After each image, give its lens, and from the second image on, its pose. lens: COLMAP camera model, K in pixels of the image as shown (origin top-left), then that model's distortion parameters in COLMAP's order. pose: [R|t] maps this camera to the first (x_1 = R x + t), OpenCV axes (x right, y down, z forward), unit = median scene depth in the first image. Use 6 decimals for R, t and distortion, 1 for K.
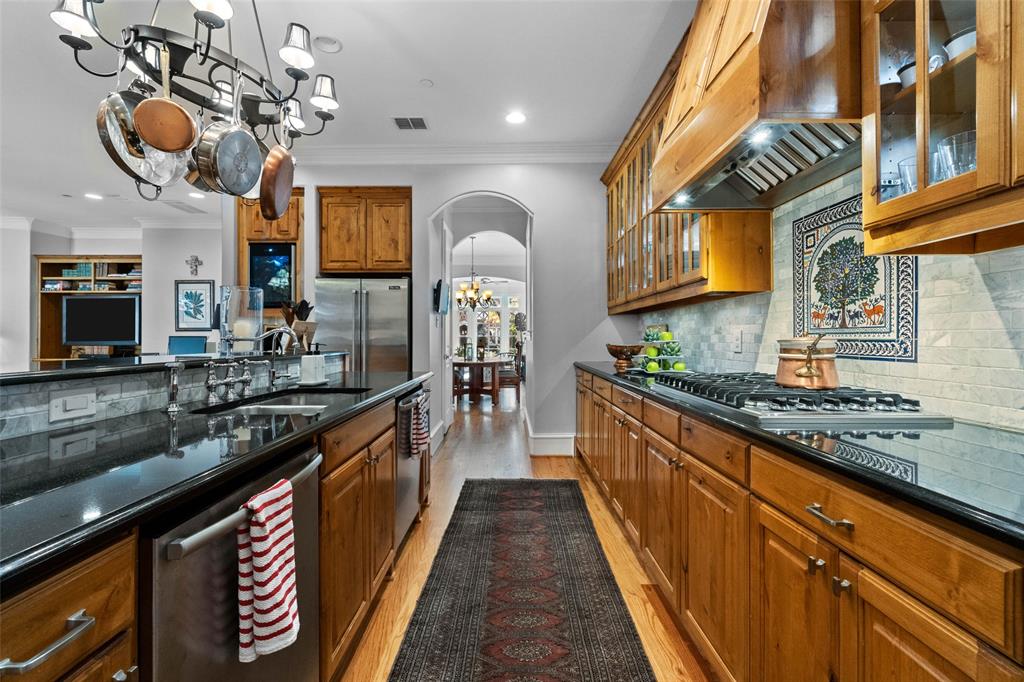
lens RADIAL K [[442.5, 0, 508.7], [0, 442.5, 335.0], [0, 0, 1]] dist [-0.004727, 0.002405]
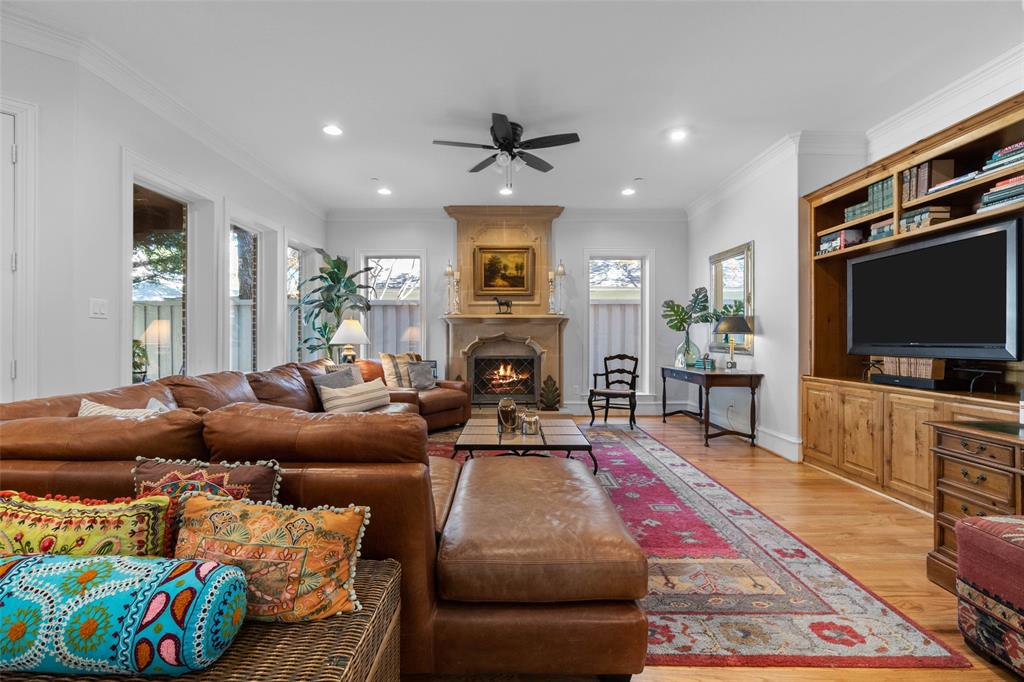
lens RADIAL K [[442.5, 0, 507.8], [0, 442.5, 336.3], [0, 0, 1]] dist [-0.004727, 0.002405]
pose [[0.020075, -0.005710, -0.999782, -0.506429], [0.006890, 0.999961, -0.005573, 0.003027], [0.999775, -0.006777, 0.020114, 0.601079]]
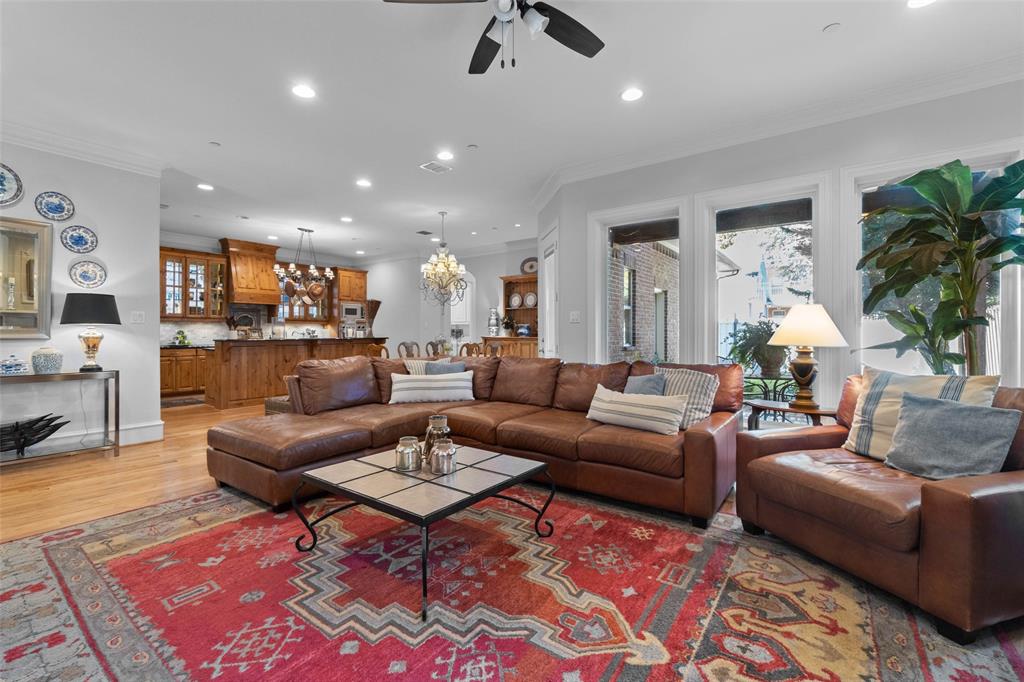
lens RADIAL K [[442.5, 0, 513.7], [0, 442.5, 338.4], [0, 0, 1]] dist [-0.004727, 0.002405]
pose [[-0.822834, -0.009150, 0.568208, -1.241840], [-0.004461, 0.999944, 0.009641, 0.000680], [-0.568264, 0.005398, -0.822828, 0.868567]]
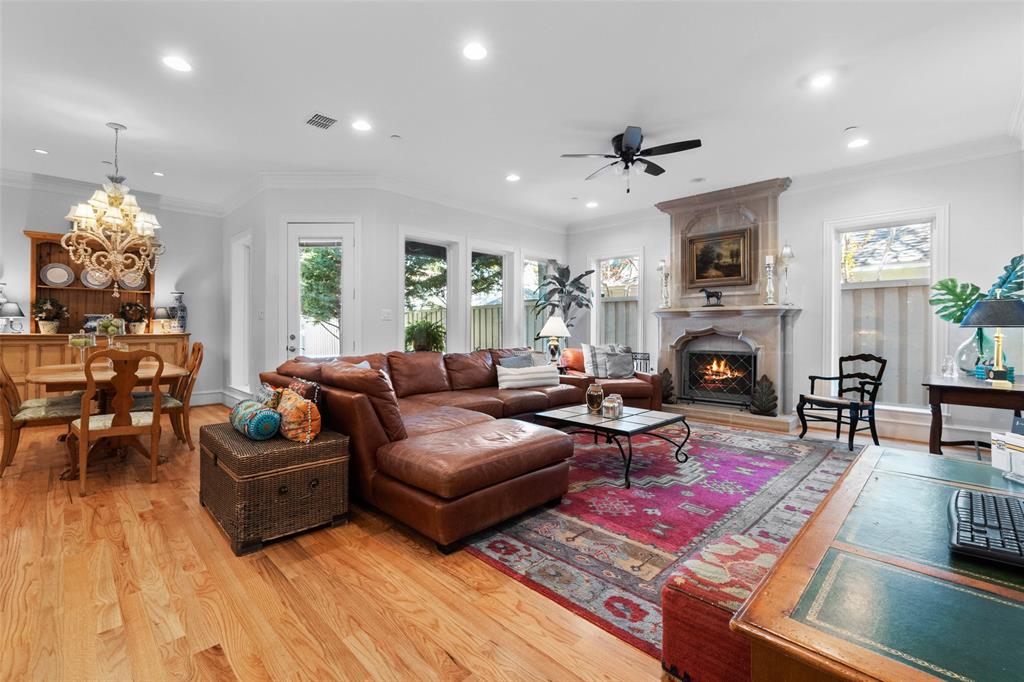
lens RADIAL K [[442.5, 0, 495.2], [0, 442.5, 334.7], [0, 0, 1]] dist [-0.004727, 0.002405]
pose [[-0.702755, 0.002026, -0.711429, -0.507903], [-0.001543, 0.999989, 0.004372, 0.003833], [0.711430, 0.004170, -0.702744, 0.909208]]
